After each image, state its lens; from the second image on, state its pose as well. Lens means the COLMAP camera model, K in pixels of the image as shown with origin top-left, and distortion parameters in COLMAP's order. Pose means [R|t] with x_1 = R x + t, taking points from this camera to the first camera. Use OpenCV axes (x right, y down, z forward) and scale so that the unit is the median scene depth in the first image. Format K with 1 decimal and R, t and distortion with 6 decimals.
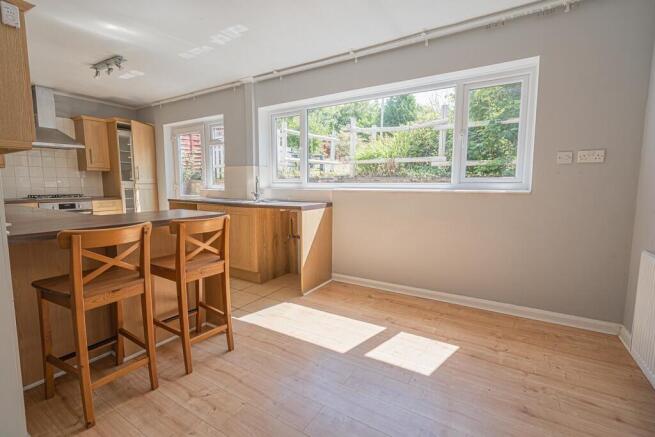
lens RADIAL K [[300.6, 0, 323.0], [0, 300.6, 217.3], [0, 0, 1]] dist [0.002102, 0.000603]
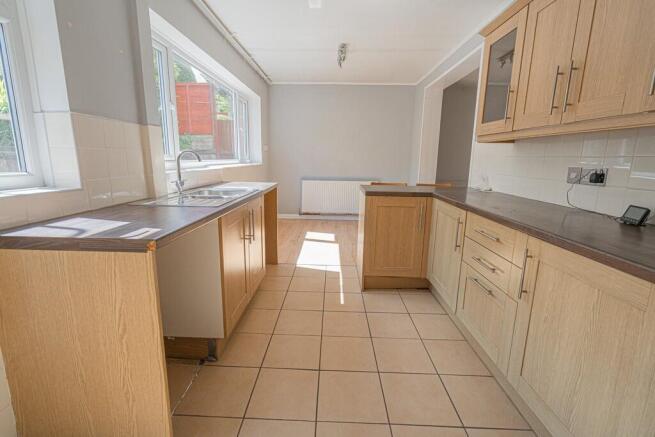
lens RADIAL K [[300.6, 0, 323.0], [0, 300.6, 217.3], [0, 0, 1]] dist [0.002102, 0.000603]
pose [[-0.489842, -0.178214, 0.853402, -0.802014], [0.084825, 0.964497, 0.250102, -0.129582], [-0.867675, 0.194900, -0.457334, 1.002555]]
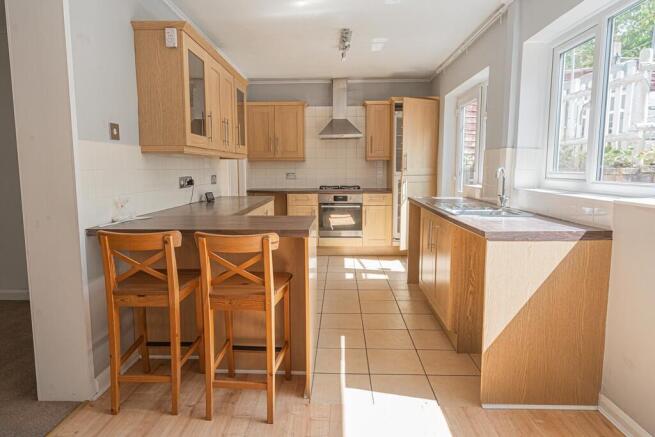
lens RADIAL K [[407.9, 0, 327.5], [0, 407.9, 218.5], [0, 0, 1]] dist [-0.001138, -0.000695]
pose [[0.494716, 0.104044, -0.862804, 0.276356], [-0.091992, 0.993499, 0.067057, -0.058012], [0.864172, 0.046197, 0.501071, 0.315827]]
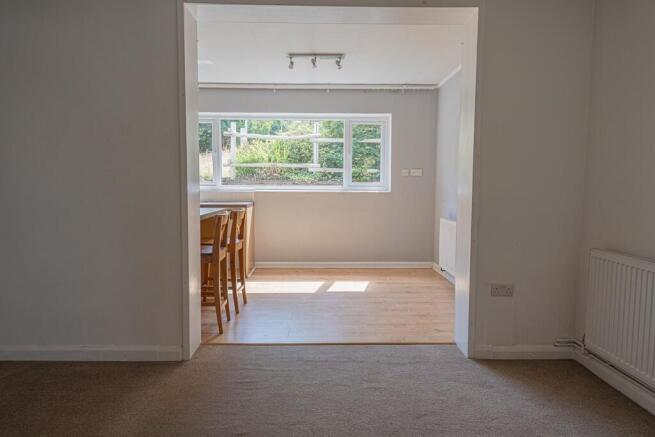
lens RADIAL K [[407.9, 0, 327.5], [0, 407.9, 218.5], [0, 0, 1]] dist [-0.001138, -0.000695]
pose [[0.838814, -0.038807, 0.543033, -0.518533], [0.054658, 0.998419, -0.013079, 0.046117], [-0.541667, 0.040652, 0.839610, -0.437512]]
